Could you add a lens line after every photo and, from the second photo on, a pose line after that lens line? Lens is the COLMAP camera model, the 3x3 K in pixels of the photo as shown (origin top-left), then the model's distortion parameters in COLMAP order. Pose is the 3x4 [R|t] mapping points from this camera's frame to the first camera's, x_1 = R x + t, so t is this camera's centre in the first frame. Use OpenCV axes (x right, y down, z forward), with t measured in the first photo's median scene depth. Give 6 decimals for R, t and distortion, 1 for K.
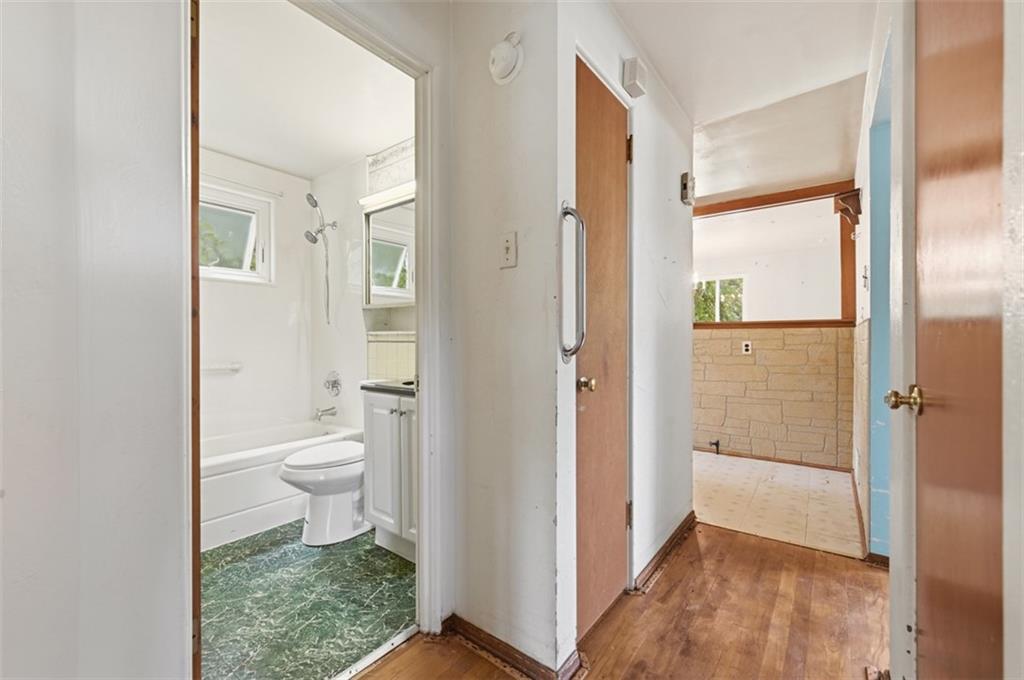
lens RADIAL K [[421.9, 0, 510.4], [0, 421.9, 344.6], [0, 0, 1]] dist [0.002305, 0.000066]
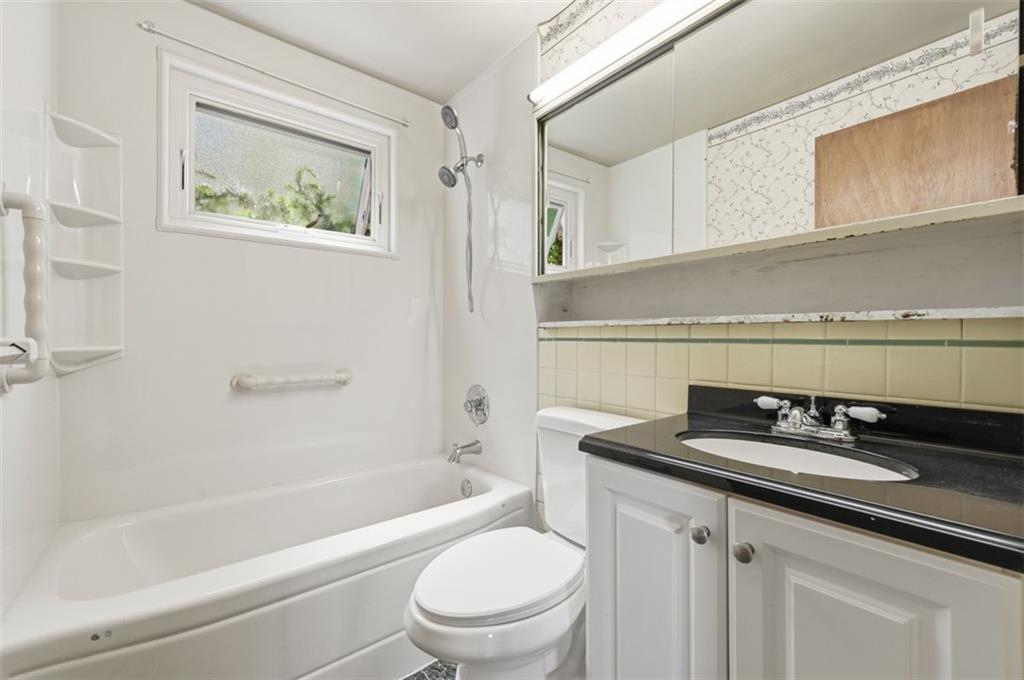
lens RADIAL K [[421.9, 0, 512.8], [0, 421.9, 337.4], [0, 0, 1]] dist [0.002305, 0.000066]
pose [[0.973032, -0.000745, -0.230671, -0.226727], [-0.001982, 0.999931, -0.011589, -0.002778], [0.230664, 0.011734, 0.972963, 0.398951]]
